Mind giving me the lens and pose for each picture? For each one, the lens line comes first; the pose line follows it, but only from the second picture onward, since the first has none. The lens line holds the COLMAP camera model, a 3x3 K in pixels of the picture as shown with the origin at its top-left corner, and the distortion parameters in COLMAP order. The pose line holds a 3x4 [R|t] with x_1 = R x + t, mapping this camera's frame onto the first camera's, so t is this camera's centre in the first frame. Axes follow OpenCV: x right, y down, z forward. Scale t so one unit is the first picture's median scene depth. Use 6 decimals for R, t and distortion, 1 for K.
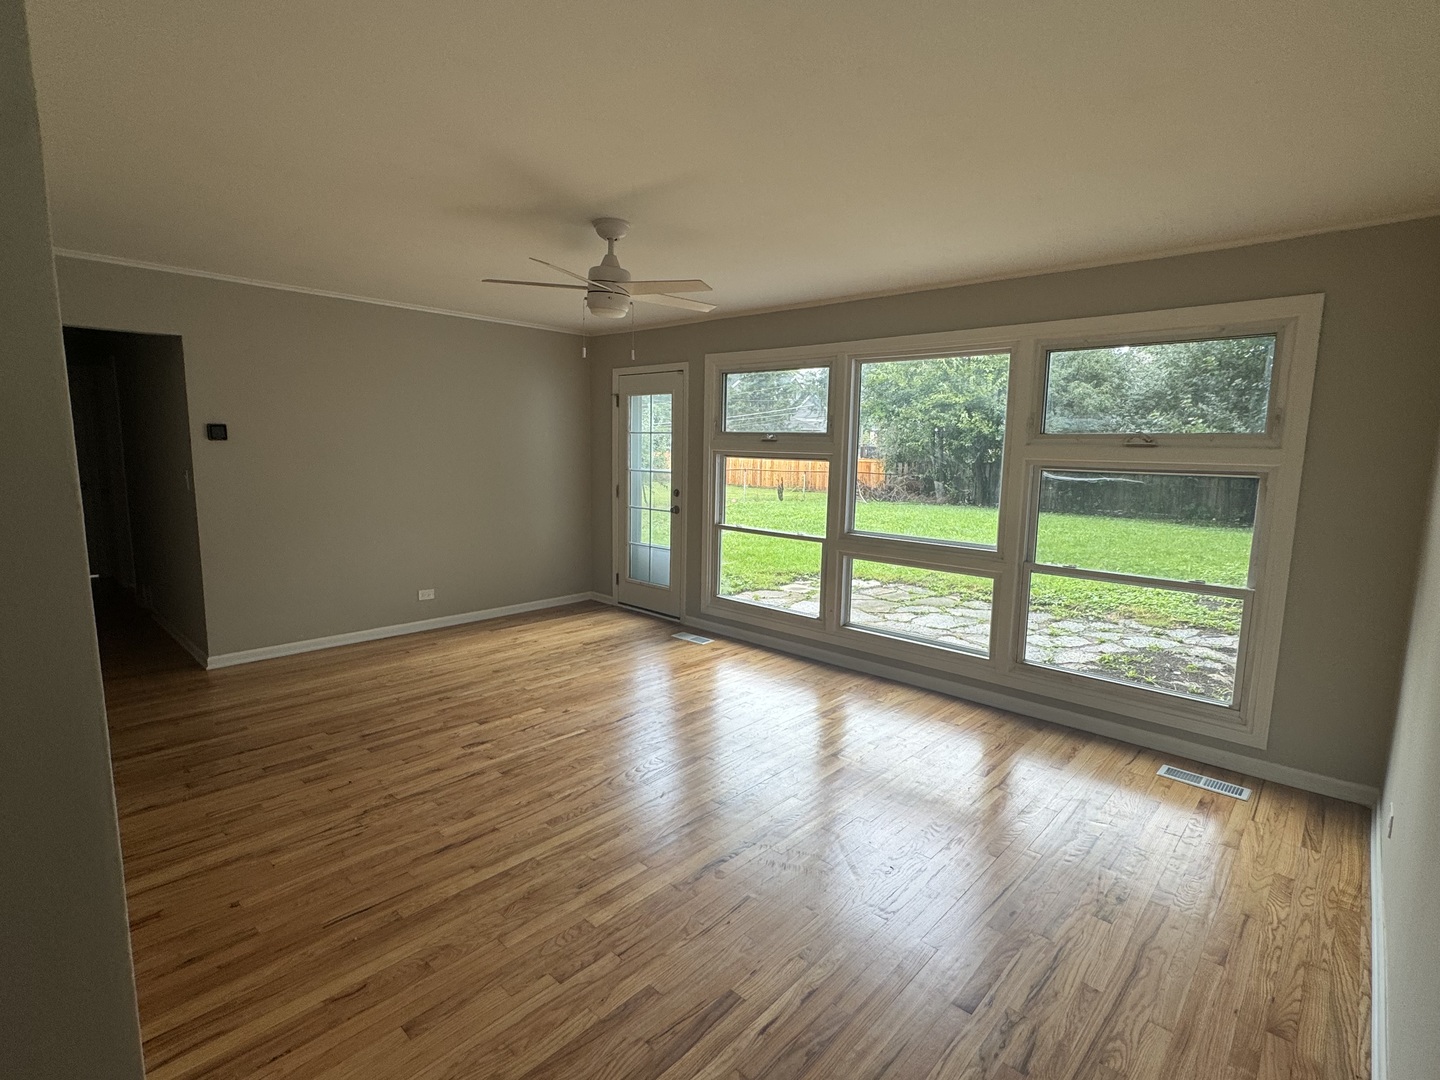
lens RADIAL K [[703.0, 0, 720.0], [0, 703.0, 540.0], [0, 0, 1]] dist [-0.000333, -0.000052]
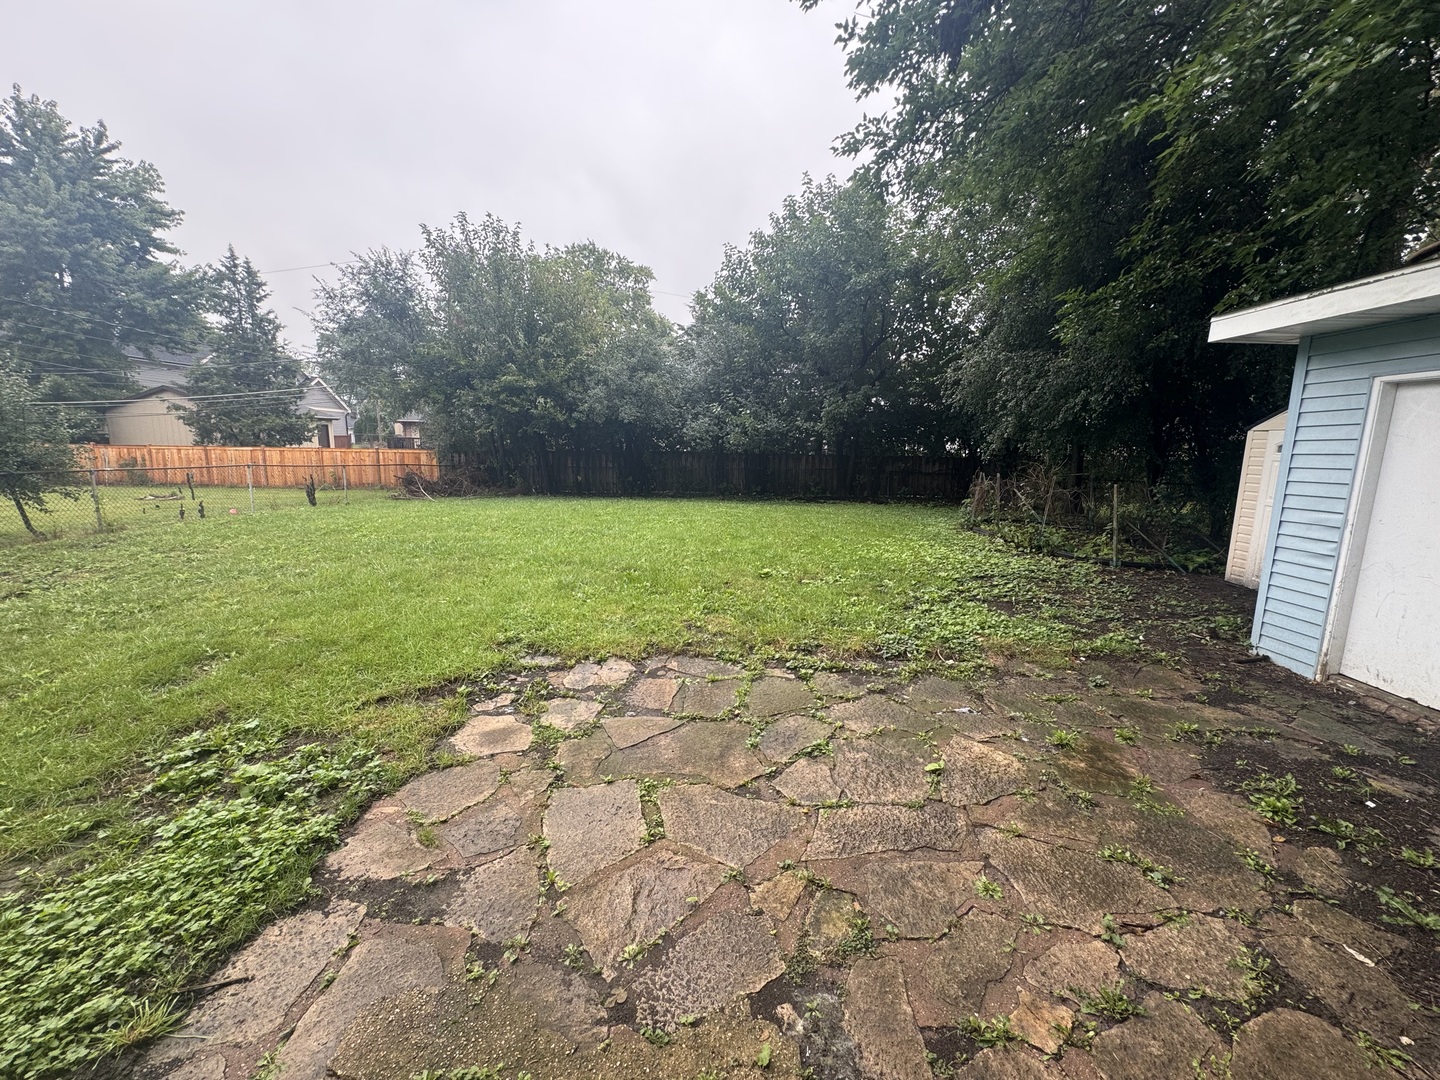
lens RADIAL K [[574.0, 0, 720.0], [0, 574.0, 540.0], [0, 0, 1]] dist [-0.001538, 0.000209]
pose [[0.738964, -0.115168, 0.663828, -0.003709], [0.088612, 0.993336, 0.073694, -0.025913], [-0.667892, 0.004366, 0.744246, 0.256946]]
